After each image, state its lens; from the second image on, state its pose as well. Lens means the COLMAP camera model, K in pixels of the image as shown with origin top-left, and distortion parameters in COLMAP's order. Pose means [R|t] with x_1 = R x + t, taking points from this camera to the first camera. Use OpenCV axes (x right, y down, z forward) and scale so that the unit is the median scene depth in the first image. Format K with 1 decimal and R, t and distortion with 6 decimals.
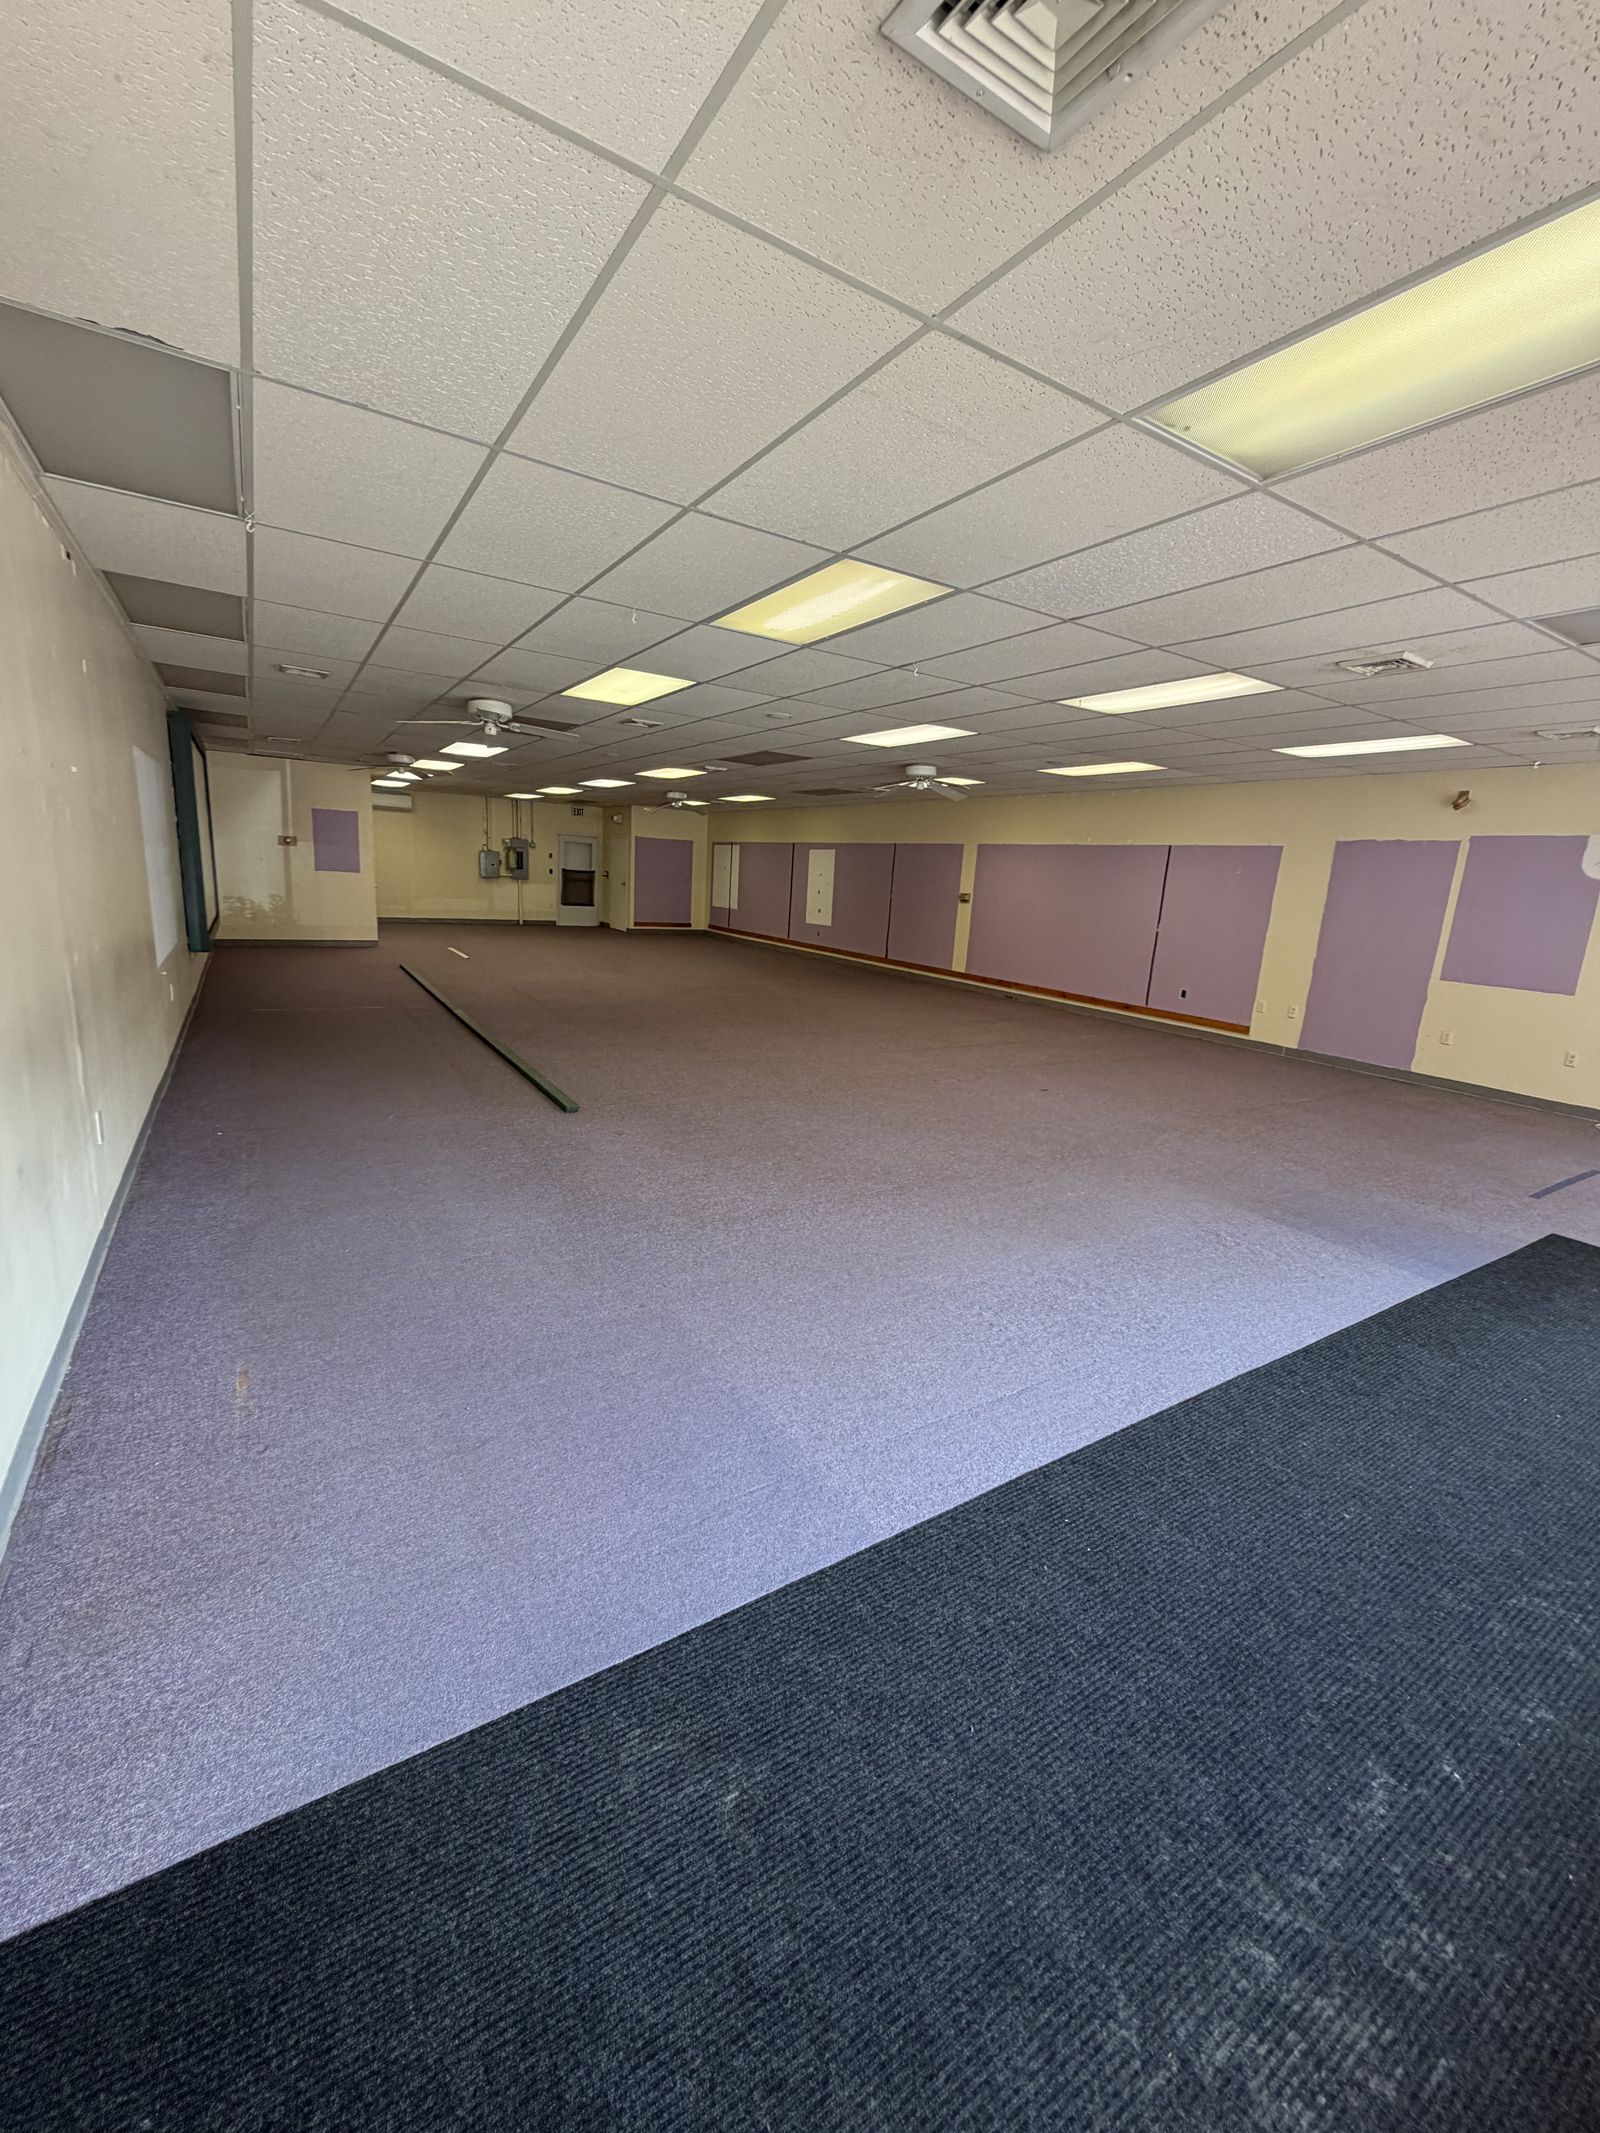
lens RADIAL K [[855.4, 0, 802.2], [0, 855.4, 1063.3], [0, 0, 1]] dist [-0.001236, 0.000286]
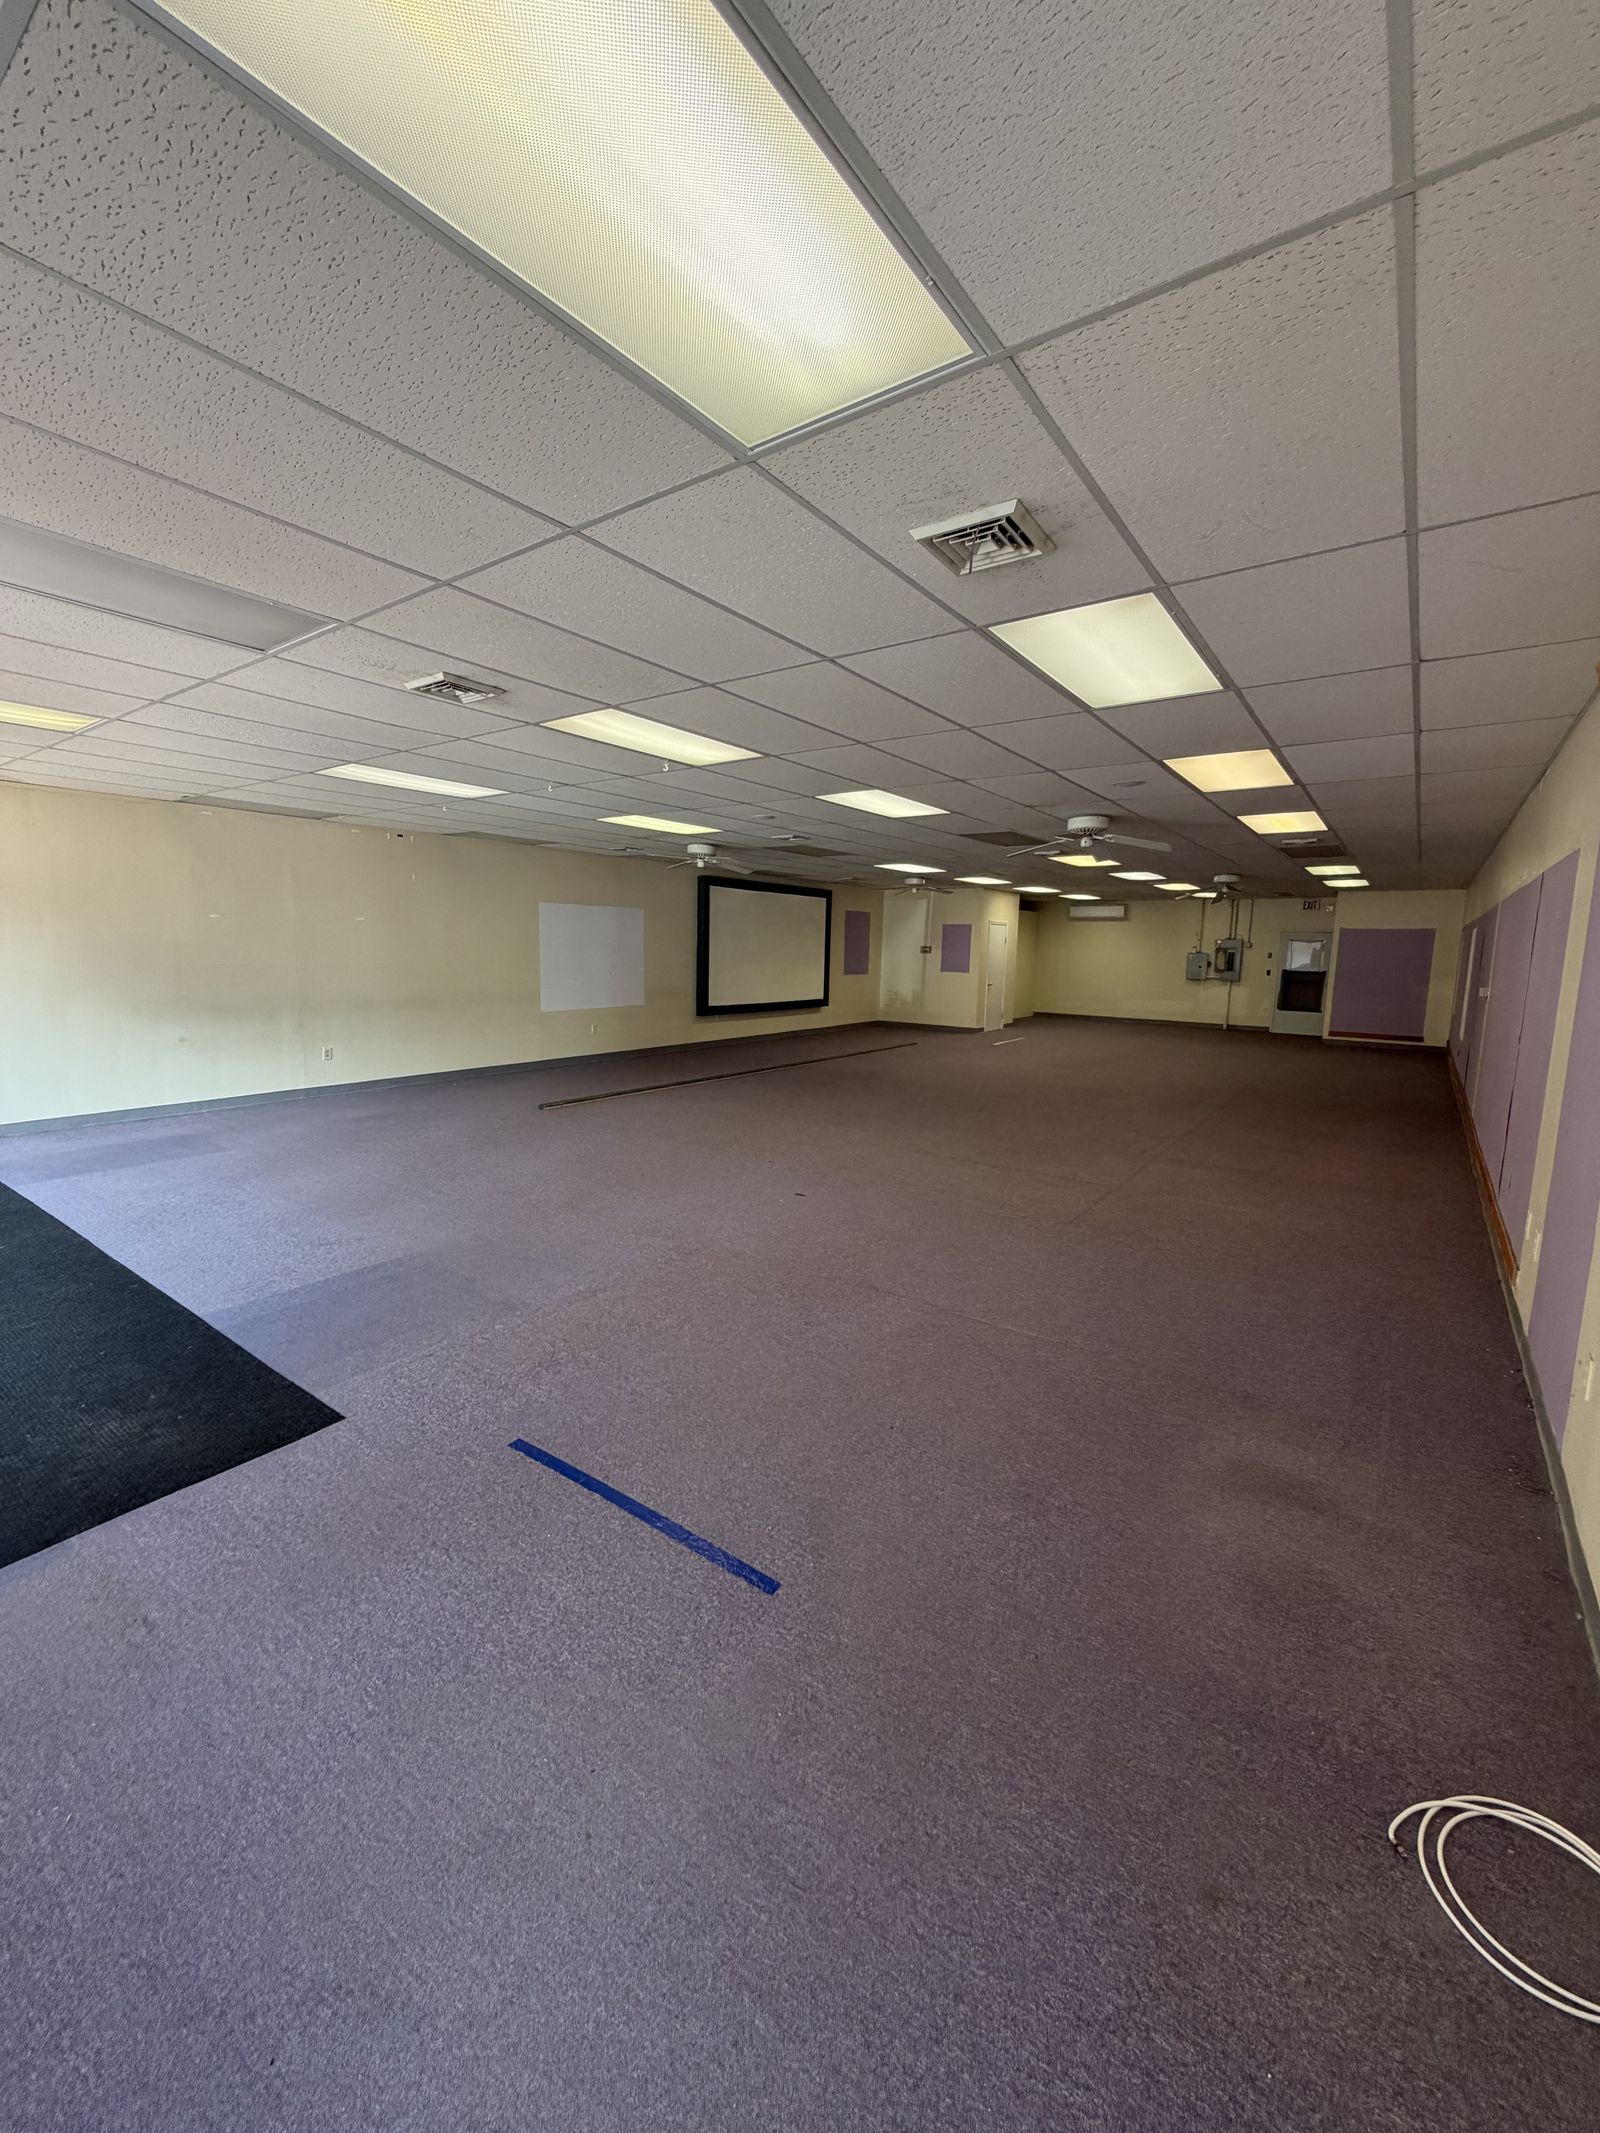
lens RADIAL K [[855.4, 0, 800.9], [0, 855.4, 1066.2], [0, 0, 1]] dist [-0.001236, 0.000286]
pose [[0.358572, 0.081149, -0.929968, 0.569416], [-0.203099, 0.979132, 0.007129, -0.052679], [0.911140, 0.186319, 0.367571, 0.365266]]
